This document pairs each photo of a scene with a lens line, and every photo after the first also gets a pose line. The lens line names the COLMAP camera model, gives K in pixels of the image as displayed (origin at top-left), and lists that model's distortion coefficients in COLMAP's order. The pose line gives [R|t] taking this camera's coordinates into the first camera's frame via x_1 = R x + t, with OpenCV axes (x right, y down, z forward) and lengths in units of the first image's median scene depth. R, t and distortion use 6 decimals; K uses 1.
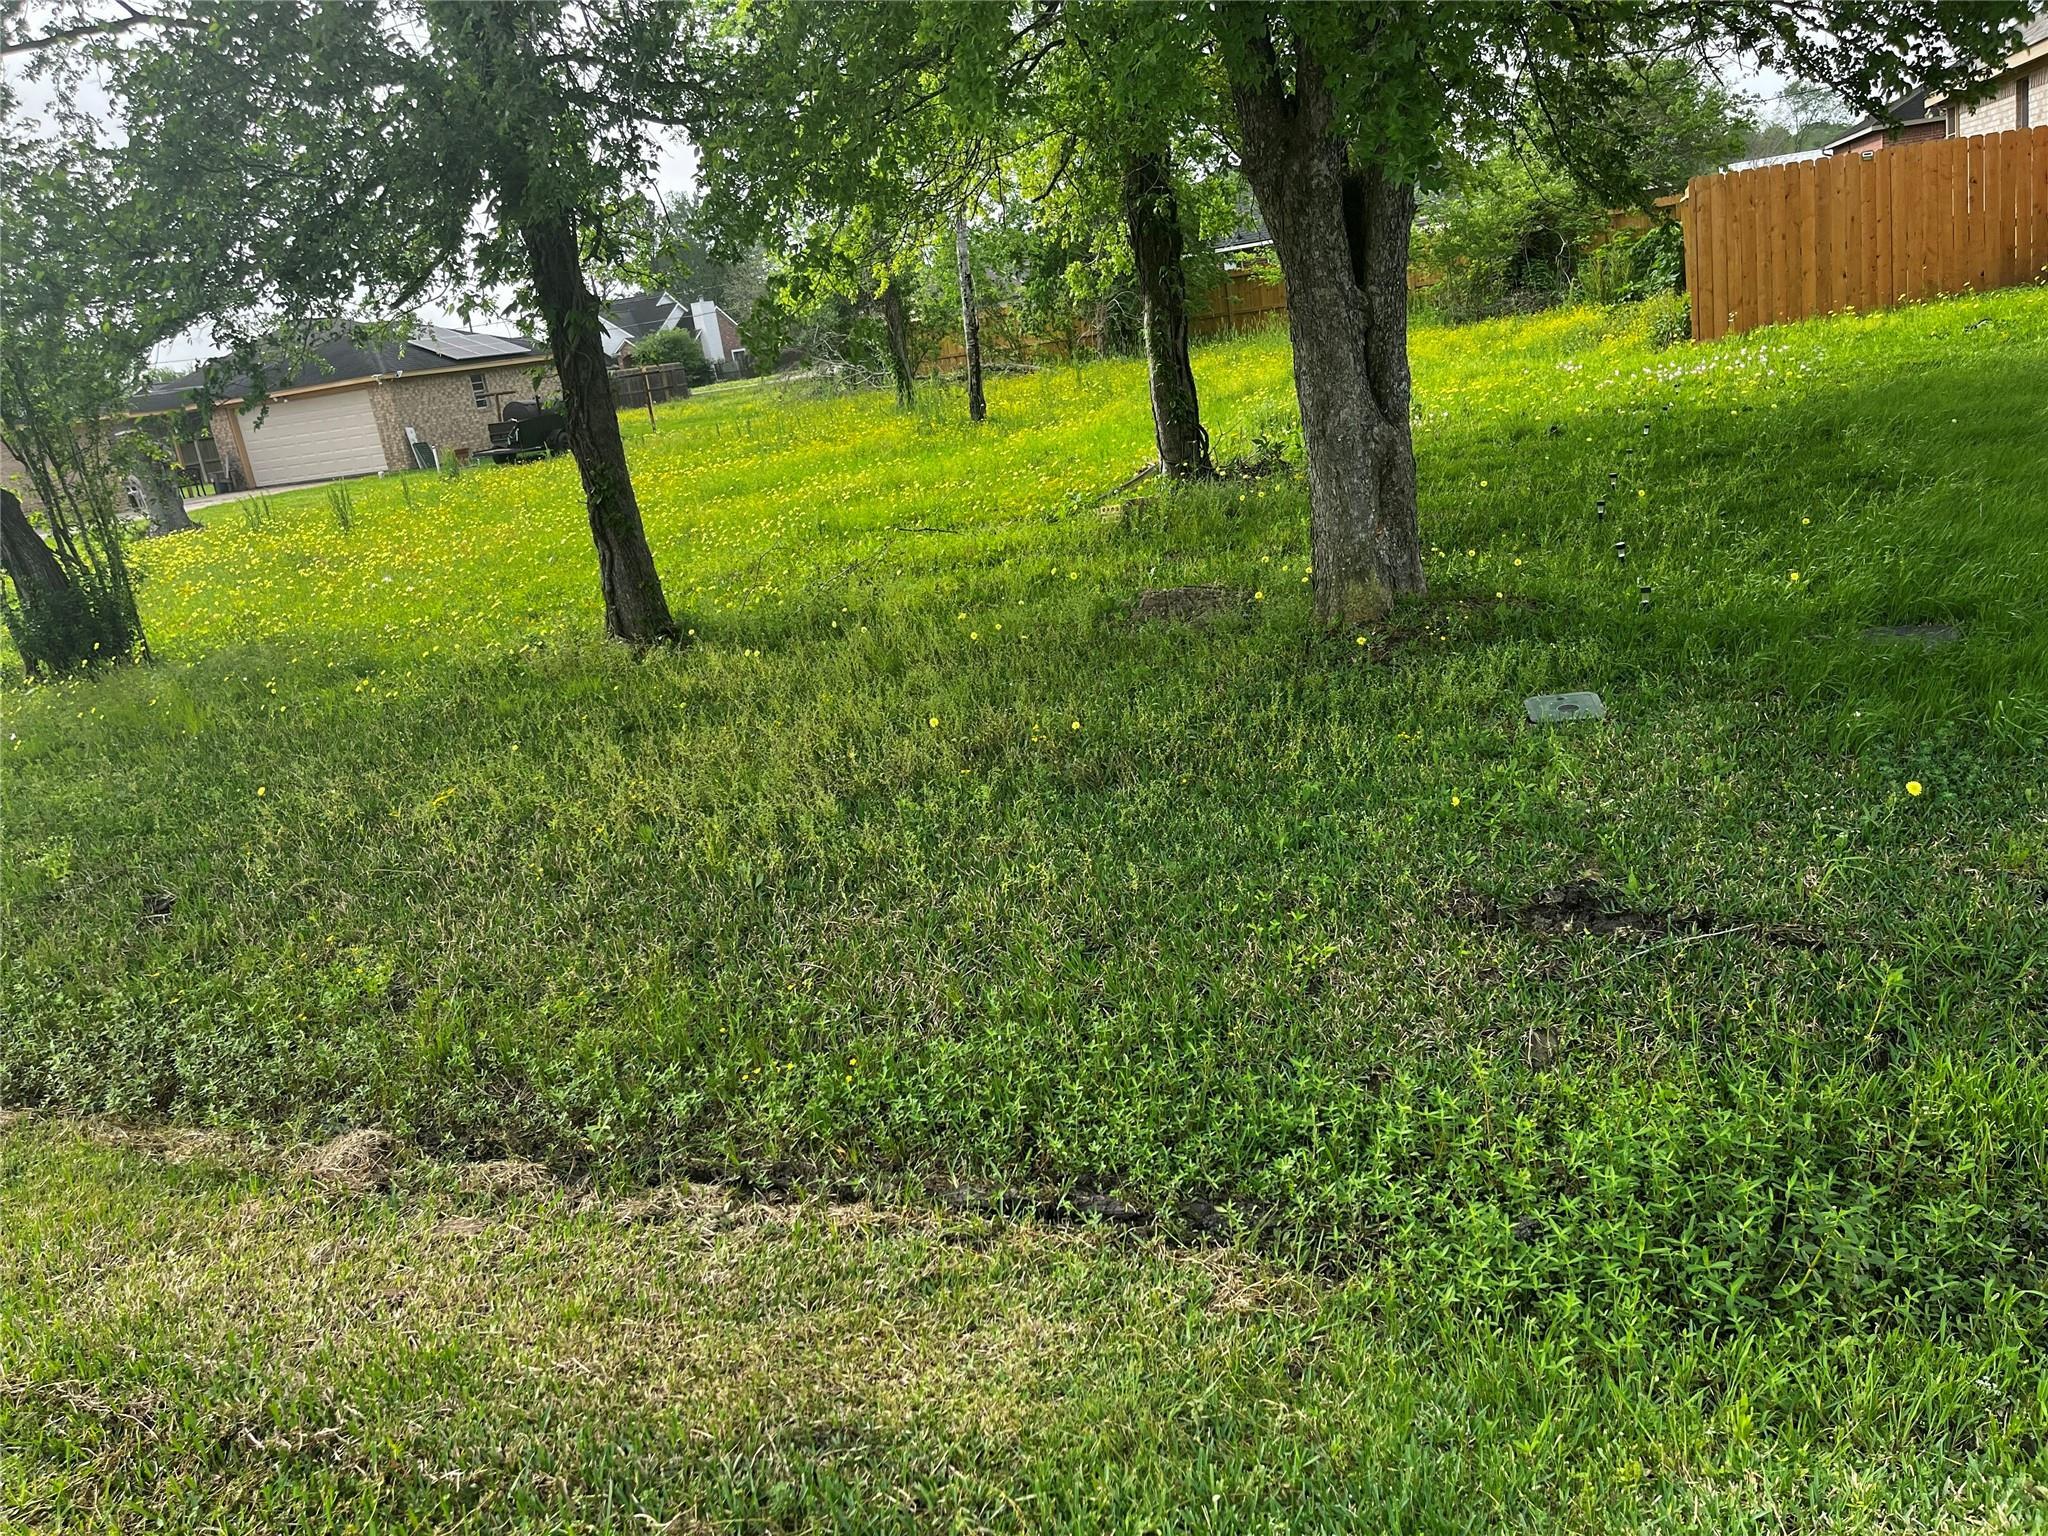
lens RADIAL K [[1622.8, 0, 1022.5], [0, 1622.8, 804.5], [0, 0, 1]] dist [0.063176, -0.083772]
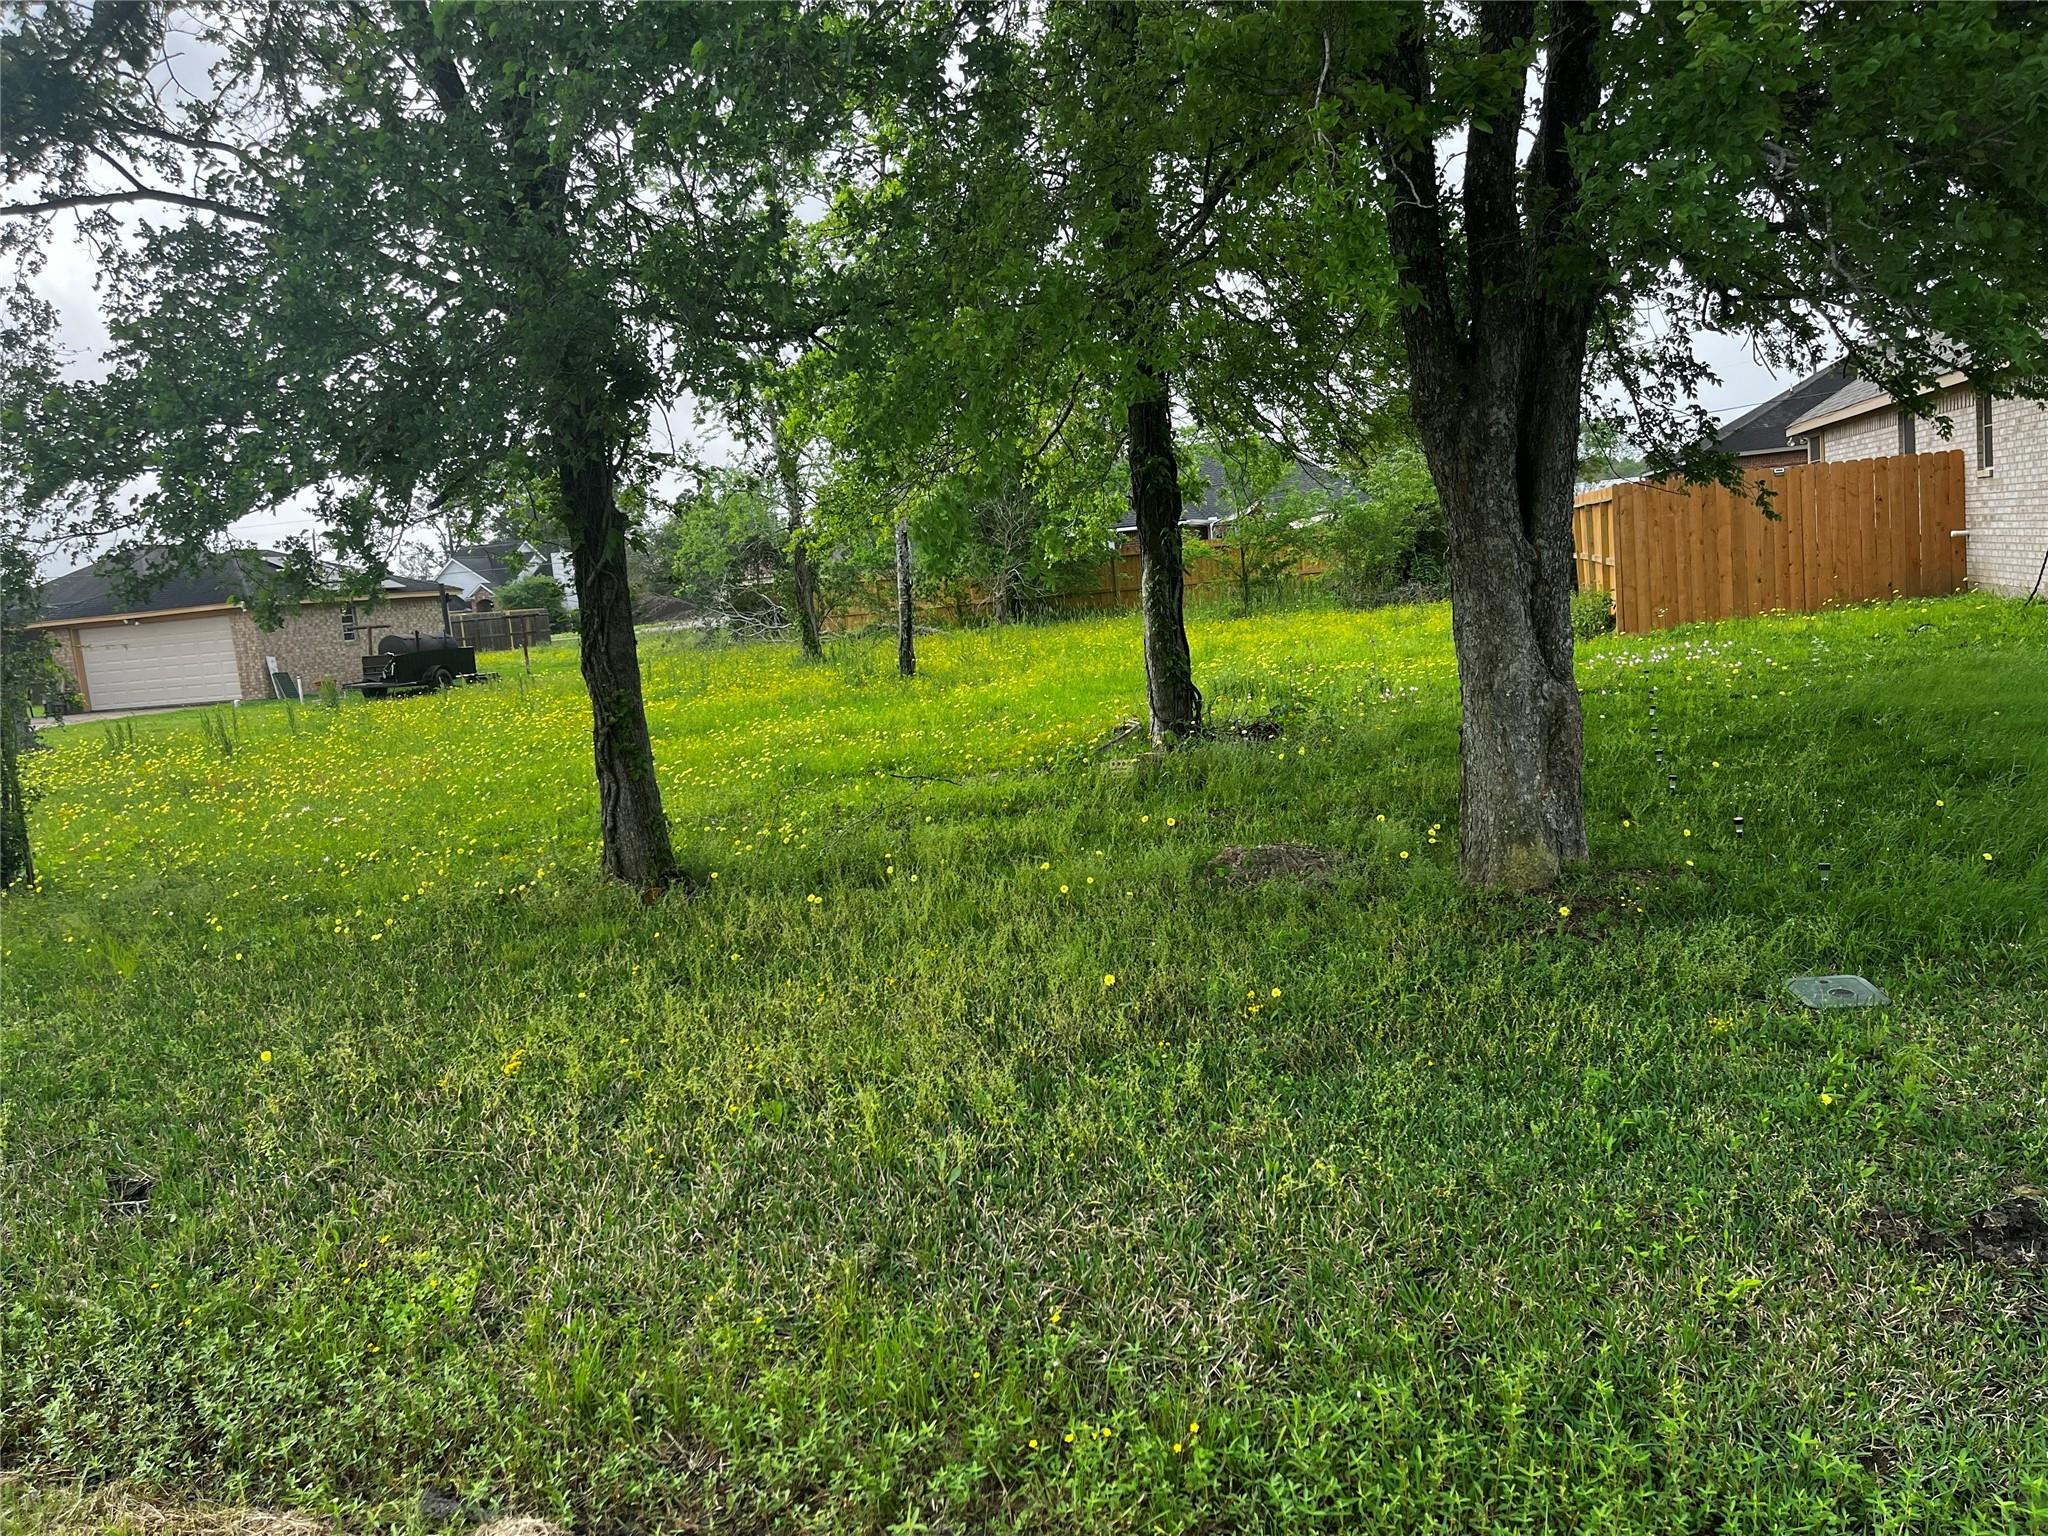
lens RADIAL K [[1622.8, 0, 1022.5], [0, 1622.8, 804.5], [0, 0, 1]] dist [0.063176, -0.083772]
pose [[0.993138, 0.040313, 0.109780, -0.130415], [-0.022178, 0.986597, -0.161659, -0.003142], [-0.114825, 0.158115, 0.980722, 0.089580]]
